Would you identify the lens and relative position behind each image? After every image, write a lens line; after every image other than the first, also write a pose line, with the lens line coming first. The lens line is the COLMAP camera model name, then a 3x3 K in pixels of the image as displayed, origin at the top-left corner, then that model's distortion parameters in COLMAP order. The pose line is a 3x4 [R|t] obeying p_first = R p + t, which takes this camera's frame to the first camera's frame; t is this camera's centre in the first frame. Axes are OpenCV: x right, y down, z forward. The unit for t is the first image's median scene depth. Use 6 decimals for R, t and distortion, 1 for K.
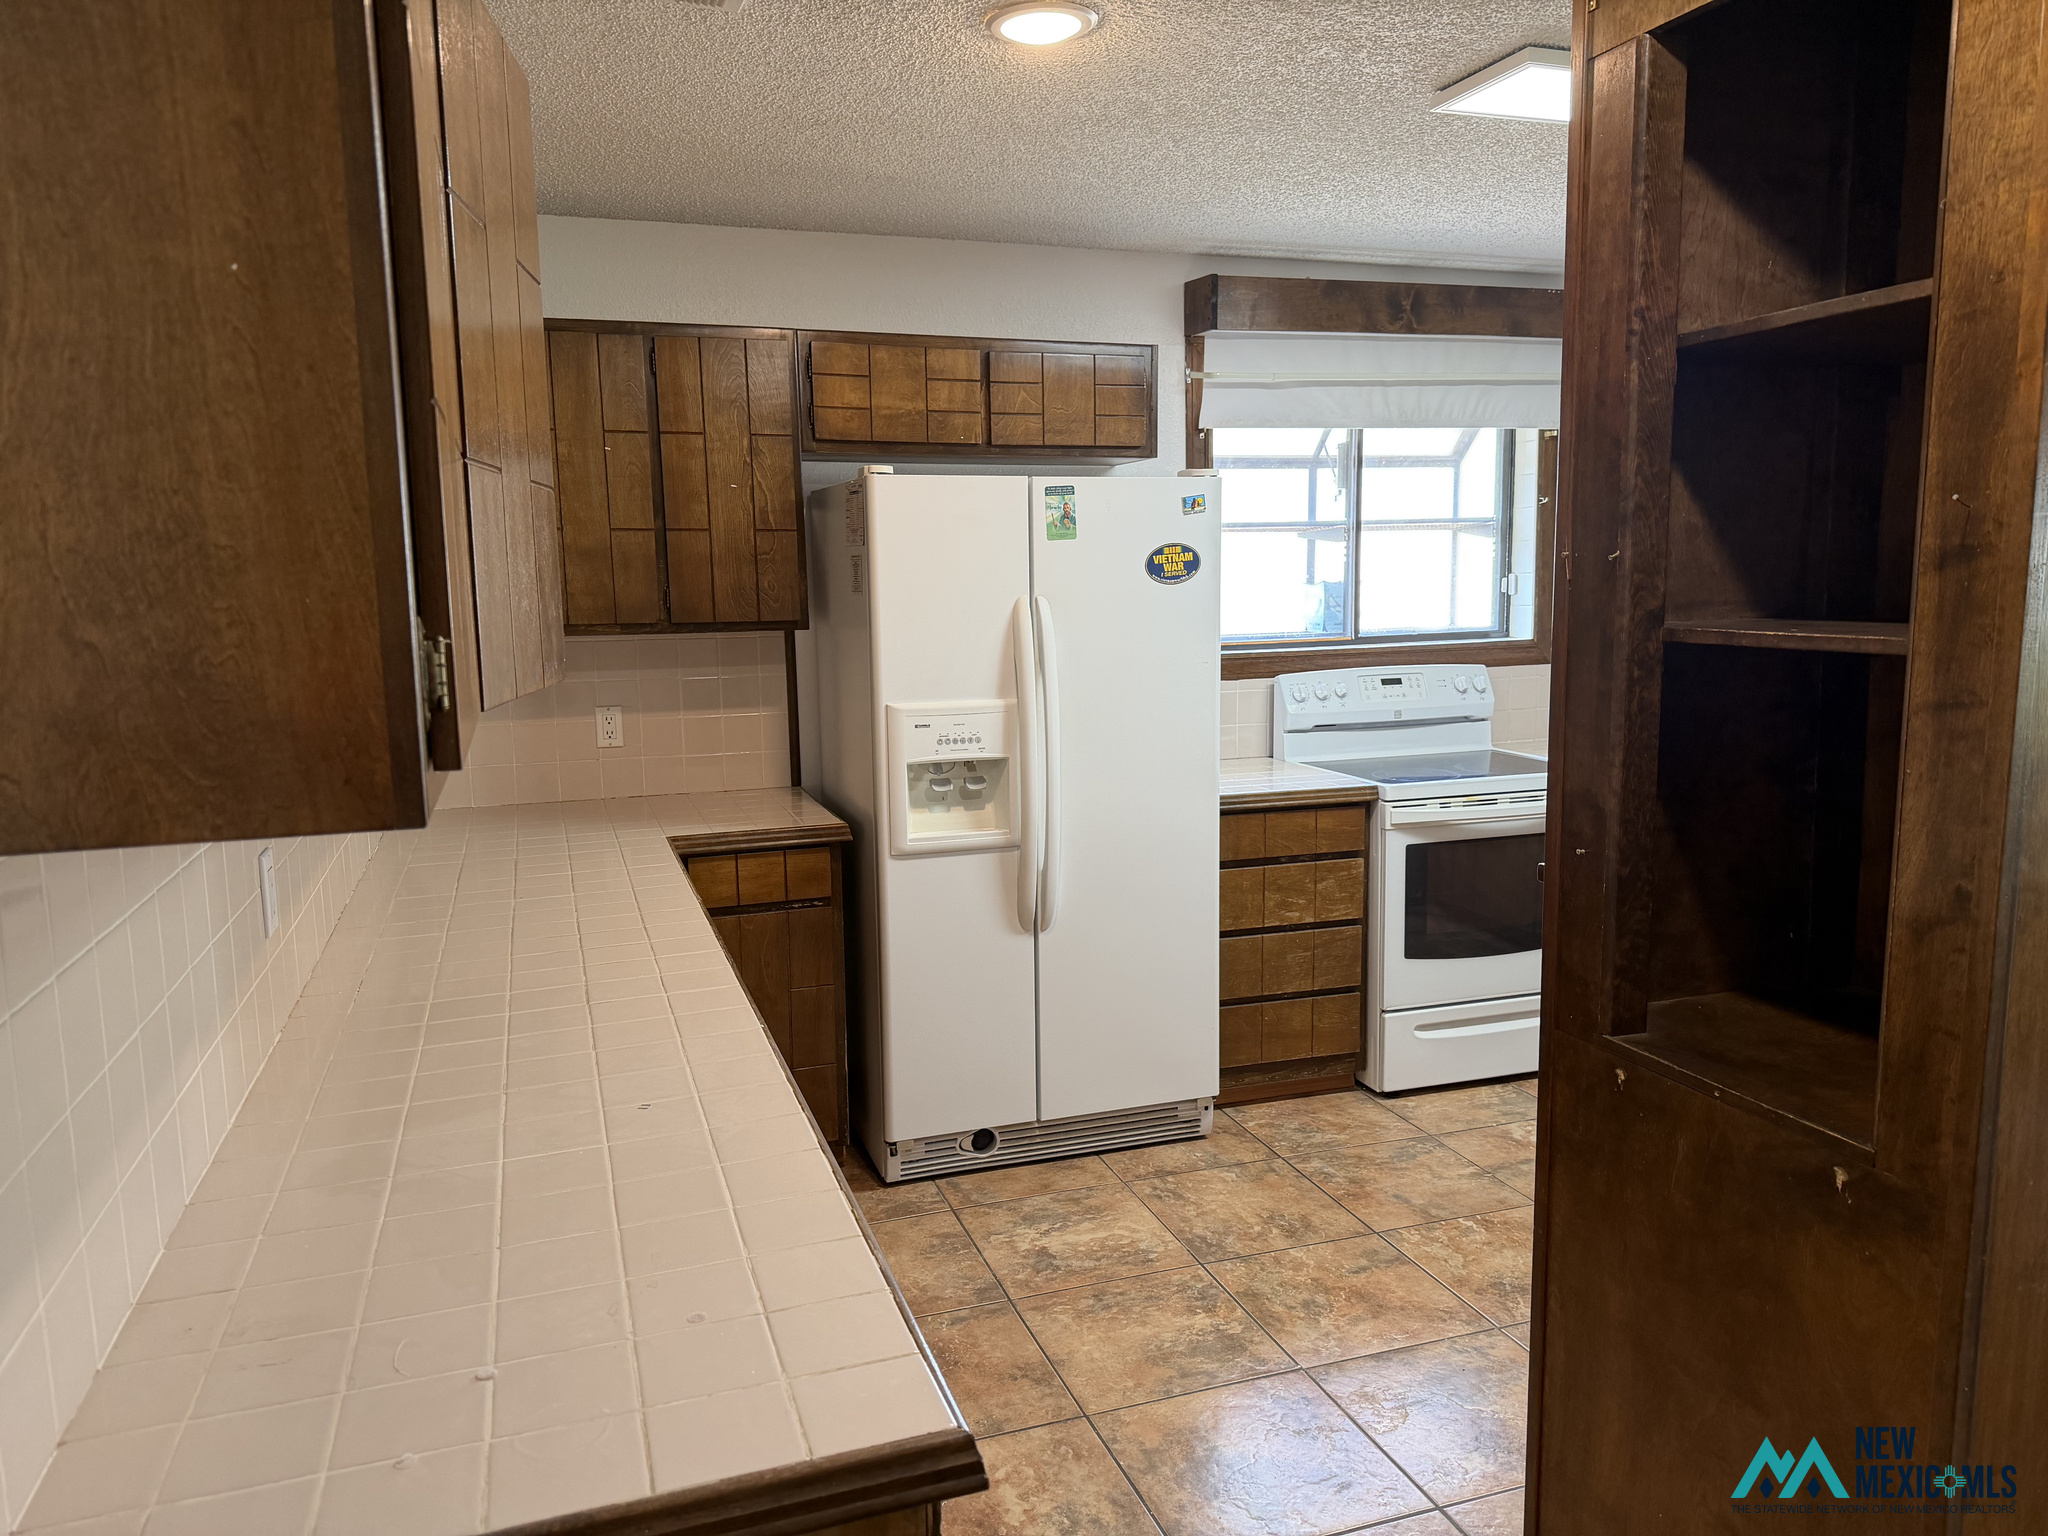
lens RADIAL K [[1467.6, 0, 1031.6], [0, 1467.6, 781.6], [0, 0, 1]] dist [0.060468, -0.037908]
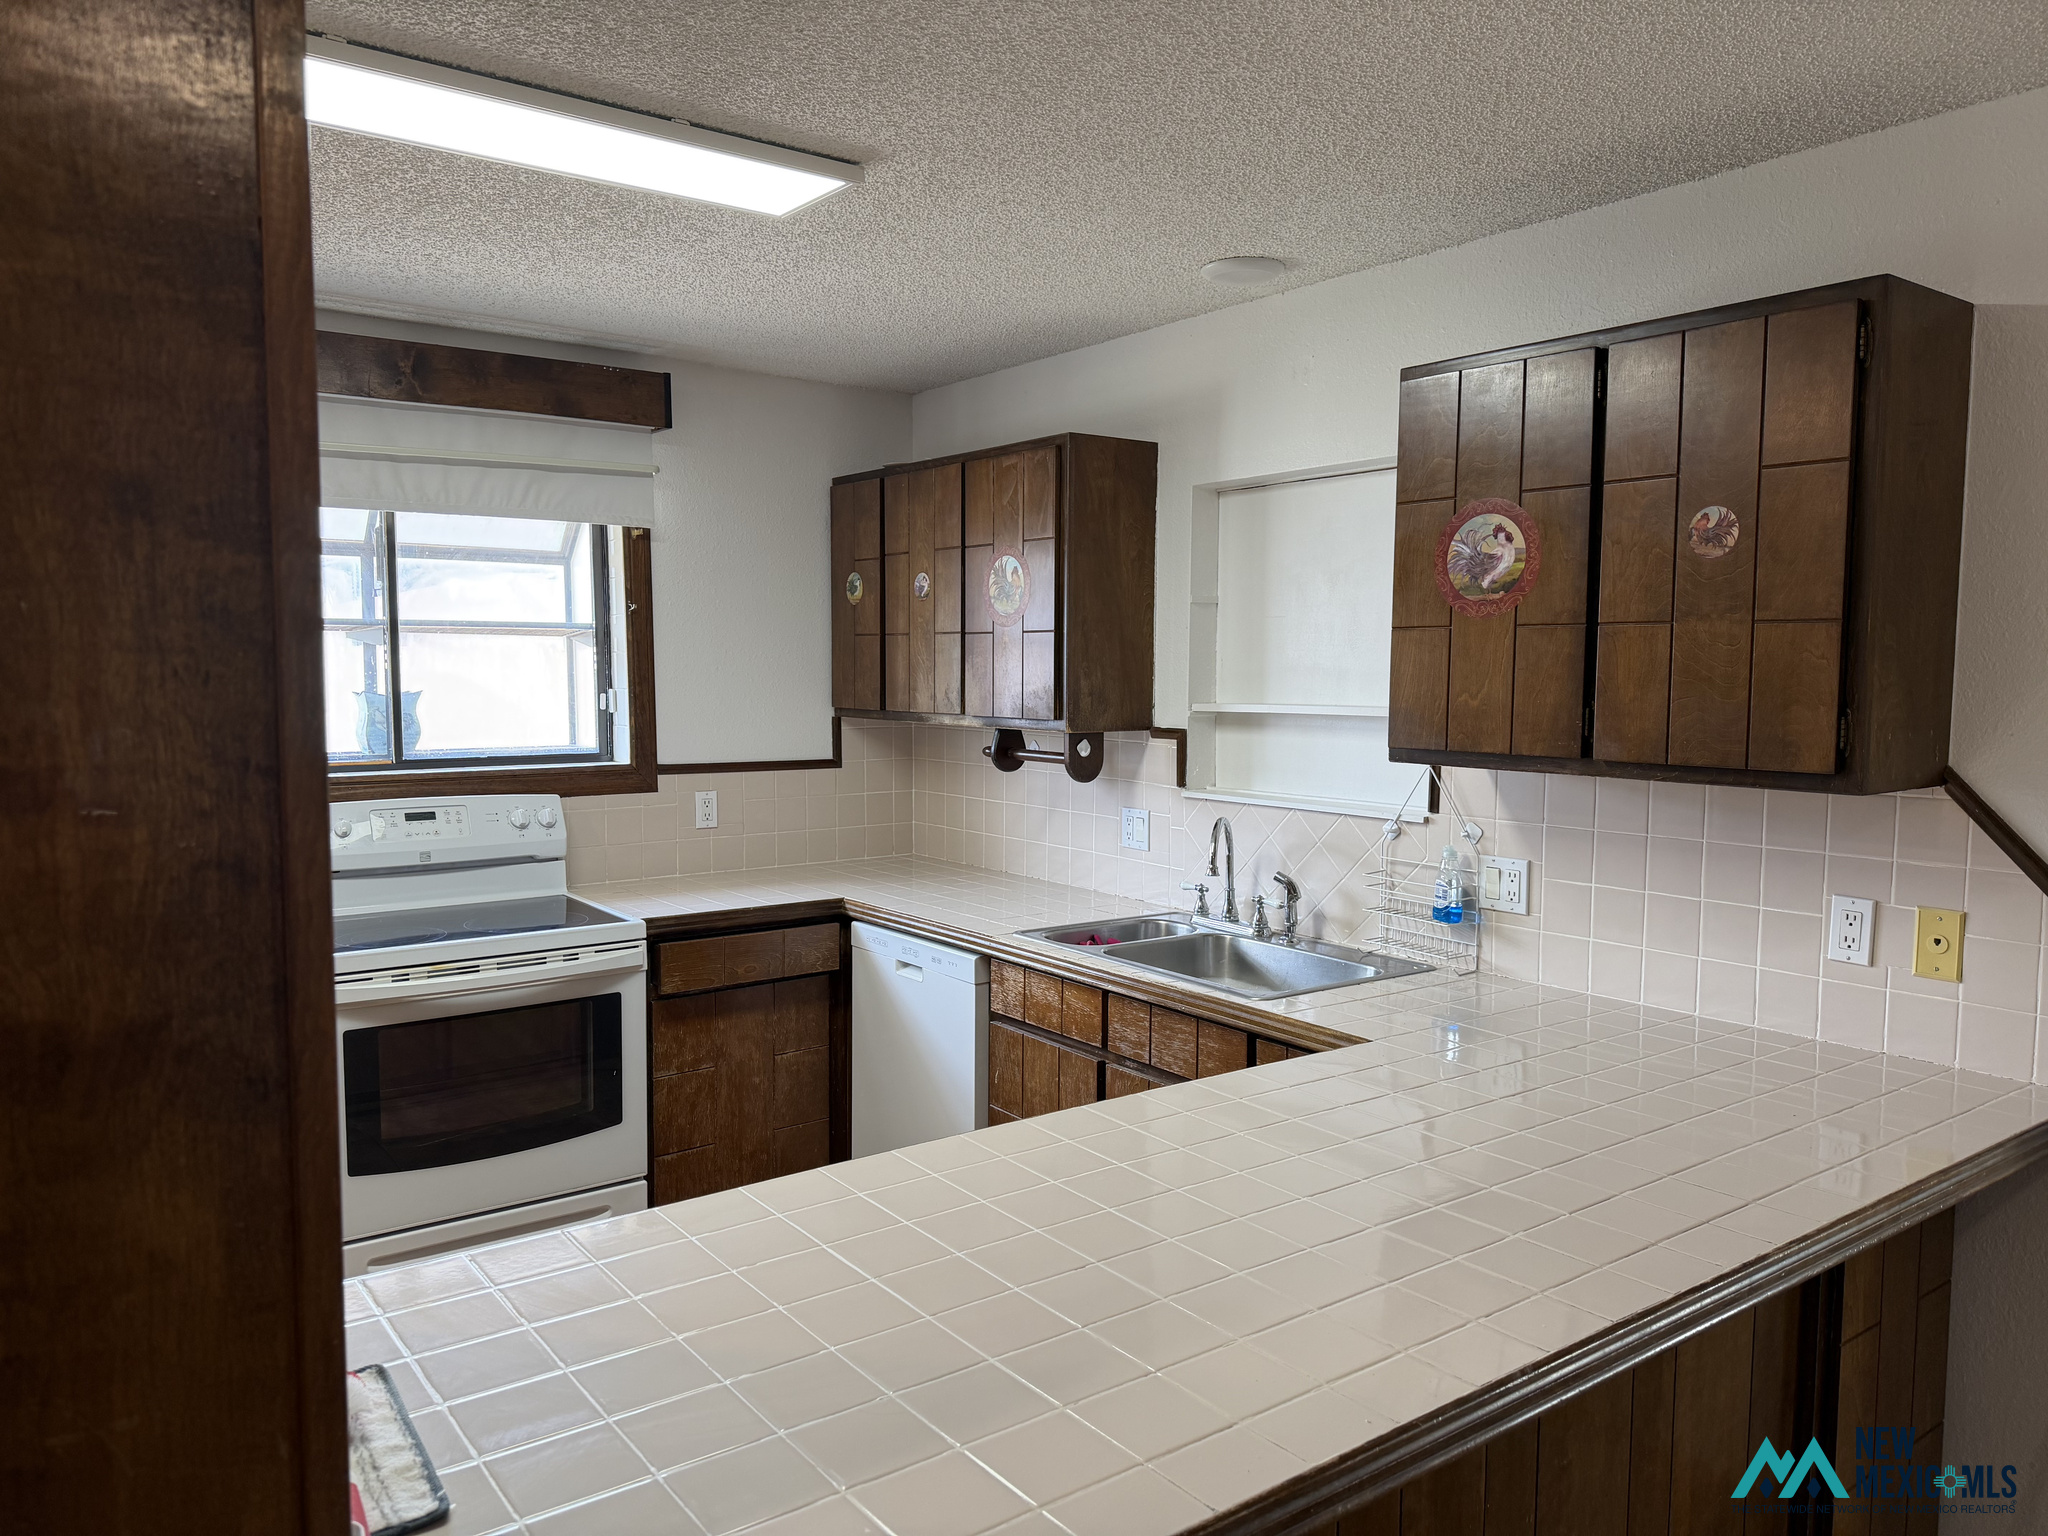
lens RADIAL K [[1467.6, 0, 1019.1], [0, 1467.6, 761.8], [0, 0, 1]] dist [0.060468, -0.037908]
pose [[0.954149, 0.004181, 0.299302, 0.306982], [0.020475, 0.996649, -0.079195, -0.025331], [-0.298631, 0.081692, 0.950866, 0.111642]]
